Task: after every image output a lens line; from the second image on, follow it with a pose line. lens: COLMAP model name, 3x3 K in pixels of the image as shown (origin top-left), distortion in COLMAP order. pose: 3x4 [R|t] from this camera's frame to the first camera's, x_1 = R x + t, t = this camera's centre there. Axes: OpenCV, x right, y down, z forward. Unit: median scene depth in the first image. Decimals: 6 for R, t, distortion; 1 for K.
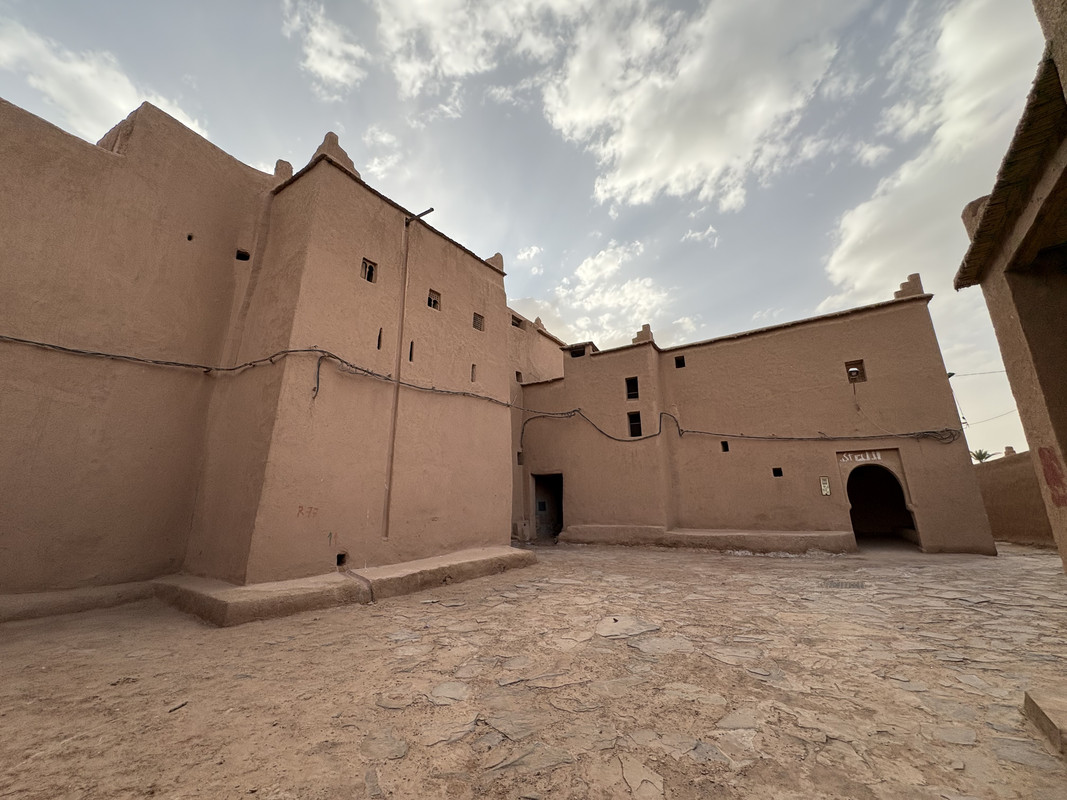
lens RADIAL K [[422.9, 0, 533.5], [0, 422.9, 400.0], [0, 0, 1]] dist [0.001136, 0.000254]
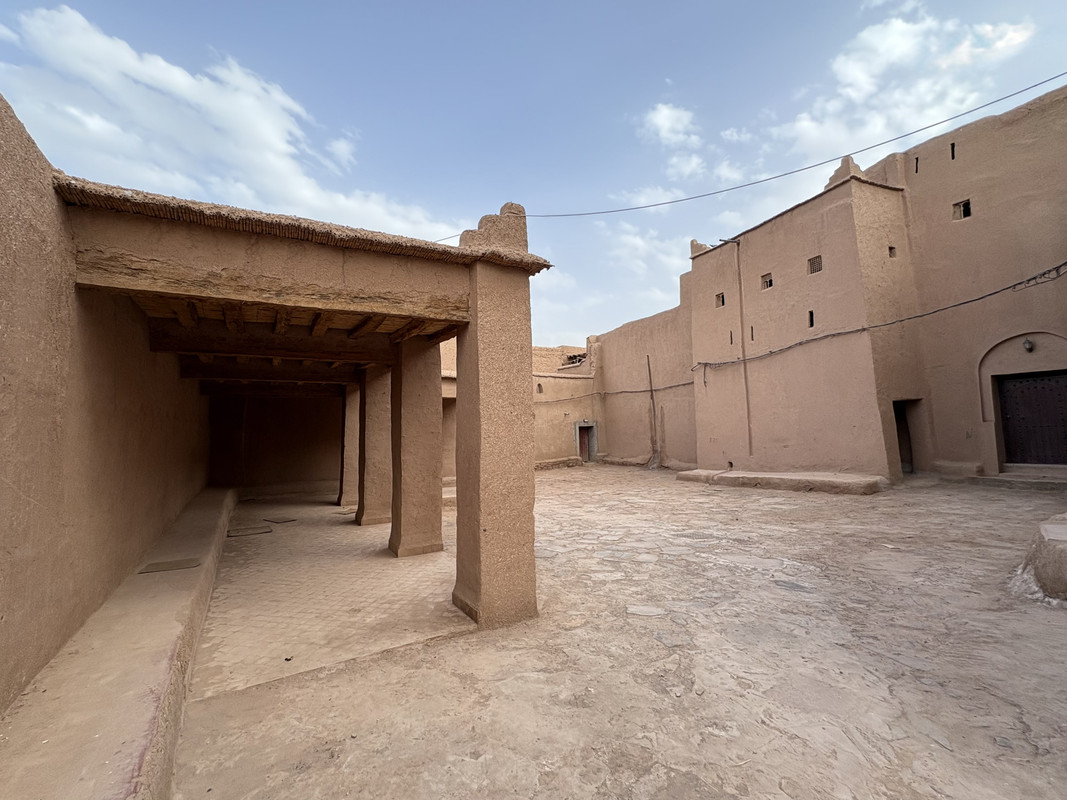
lens RADIAL K [[422.9, 0, 533.5], [0, 422.9, 400.0], [0, 0, 1]] dist [0.001136, 0.000254]
pose [[-0.460115, -0.048058, -0.886558, 1.392334], [0.258837, 0.947899, -0.185717, 0.183822], [0.849292, -0.314925, -0.423703, 0.946514]]
